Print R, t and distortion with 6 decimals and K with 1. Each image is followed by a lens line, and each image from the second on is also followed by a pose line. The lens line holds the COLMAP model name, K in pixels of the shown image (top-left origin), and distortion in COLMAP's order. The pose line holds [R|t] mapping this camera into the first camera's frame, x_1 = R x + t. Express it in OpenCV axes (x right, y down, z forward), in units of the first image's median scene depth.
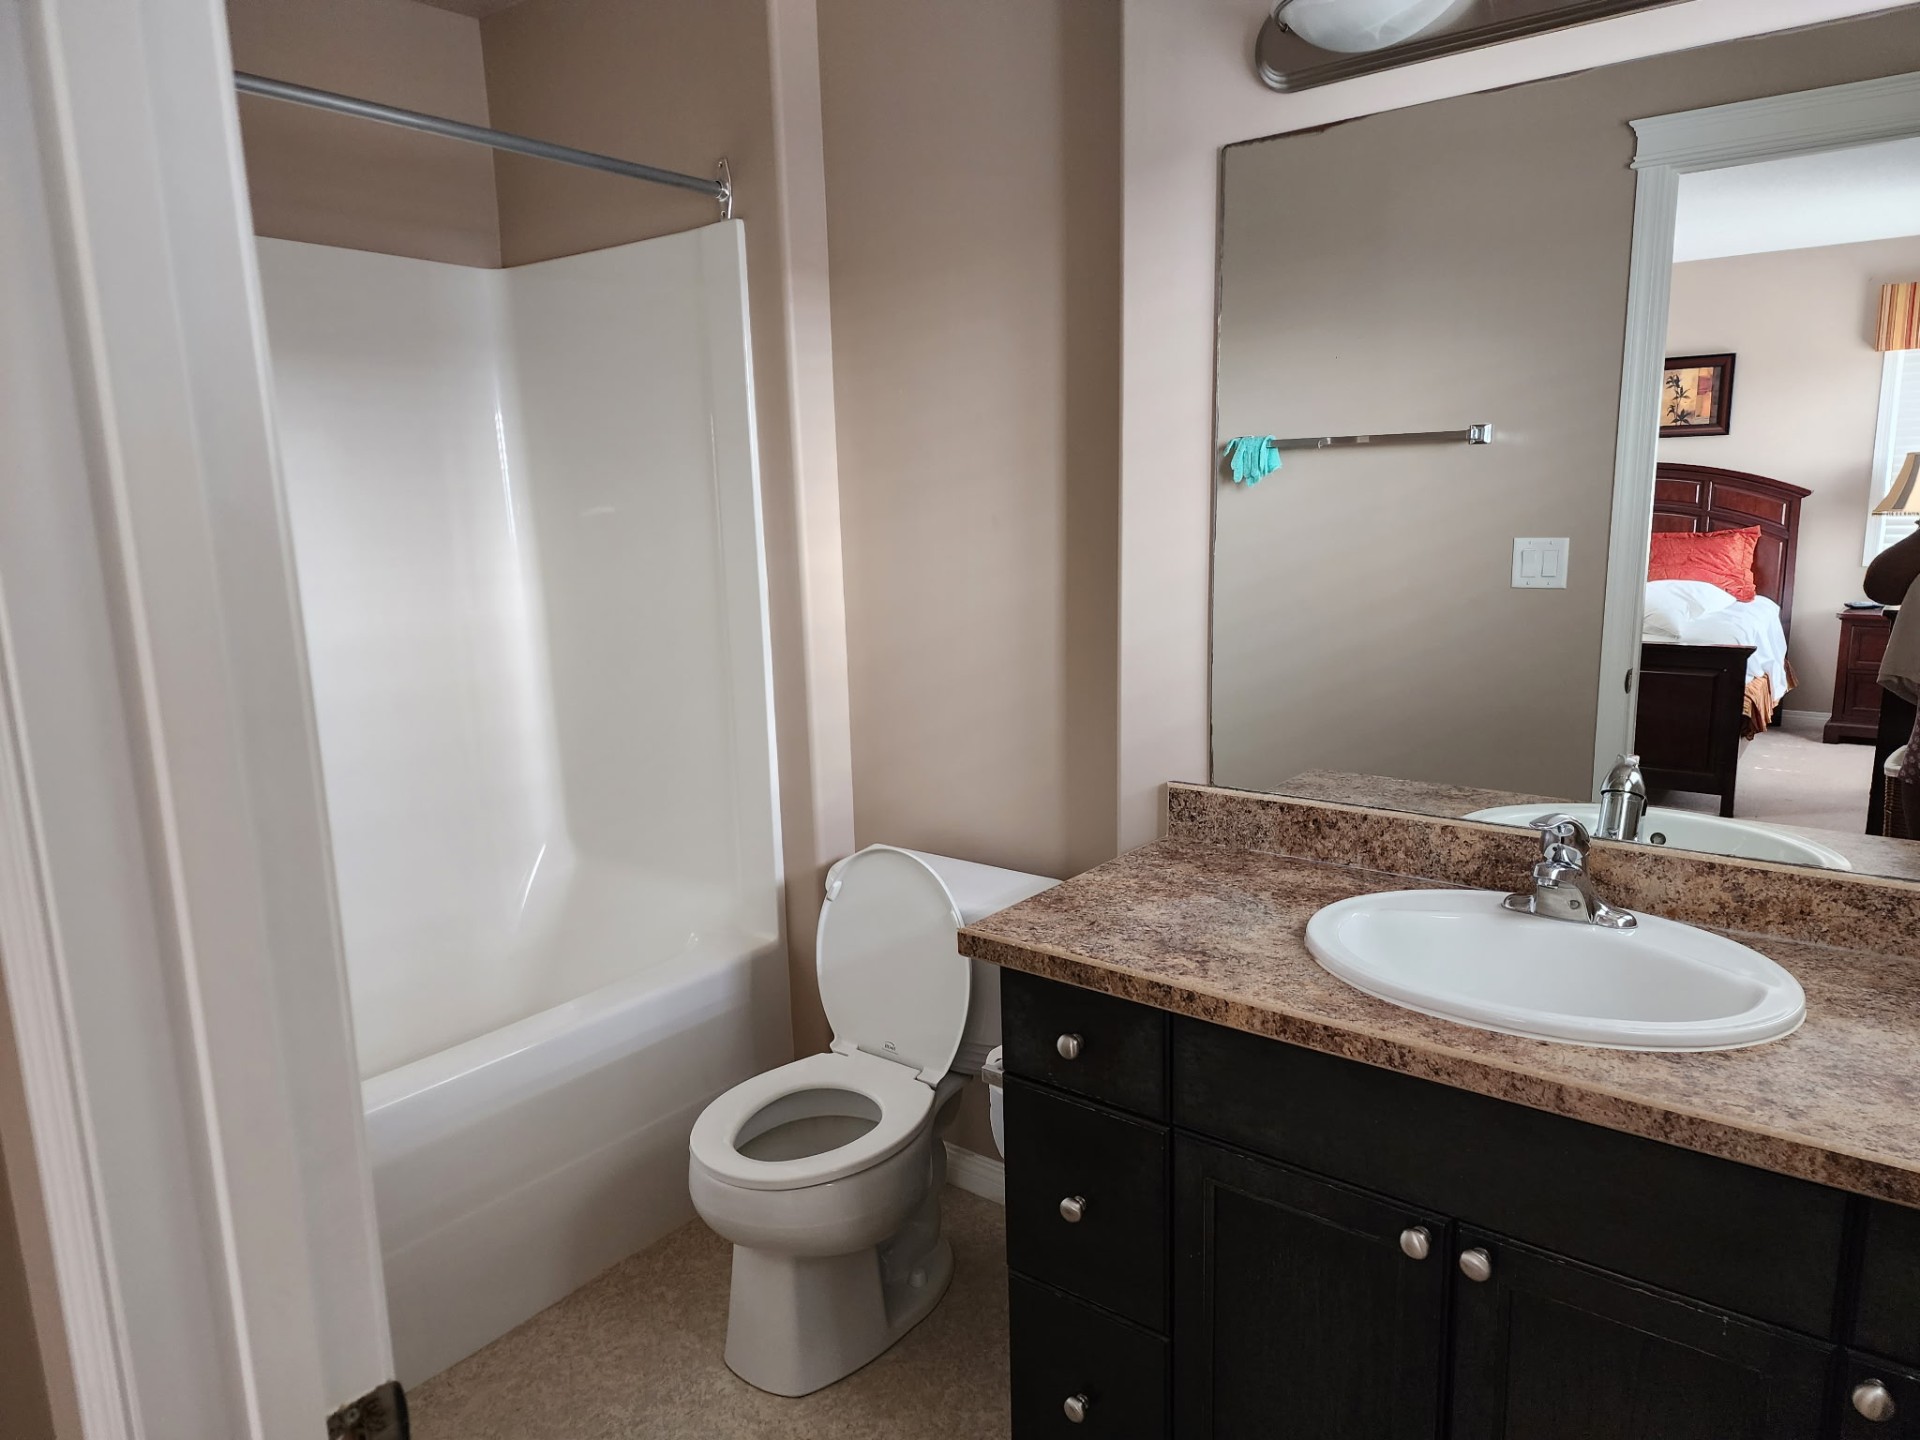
lens RADIAL K [[1289.4, 0, 961.2], [0, 1289.4, 728.1], [0, 0, 1]] dist [0.026843, -0.005734]
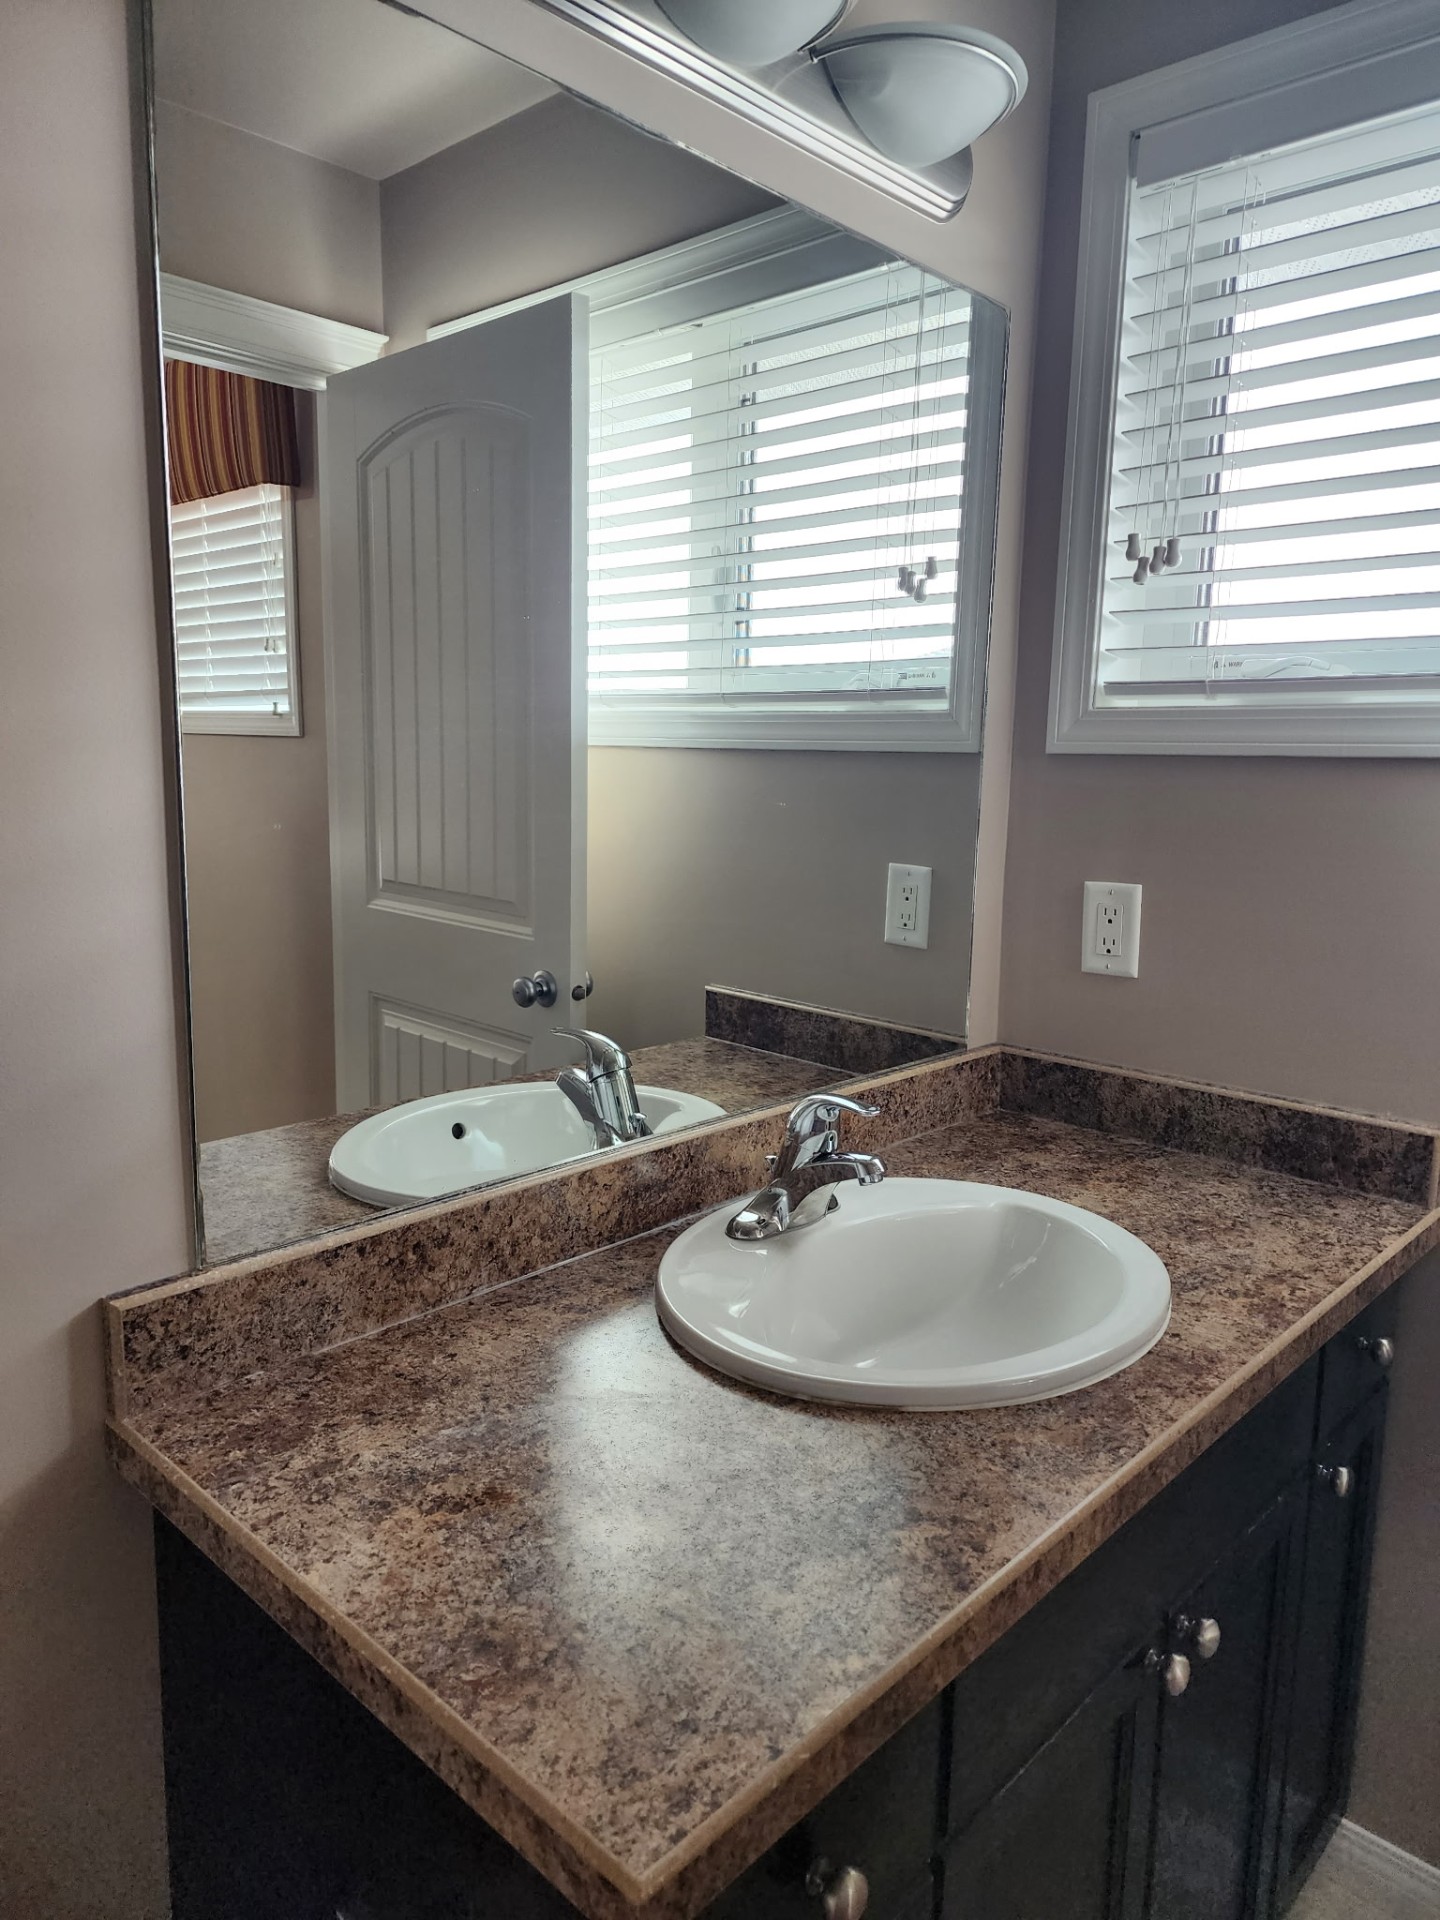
lens RADIAL K [[1289.4, 0, 724.7], [0, 1289.4, 944.4], [0, 0, 1]] dist [0.026843, -0.005734]
pose [[0.085030, -0.130013, 0.987860, -0.266005], [0.153283, 0.981355, 0.115963, -0.106199], [-0.984517, 0.141562, 0.103374, 0.801245]]
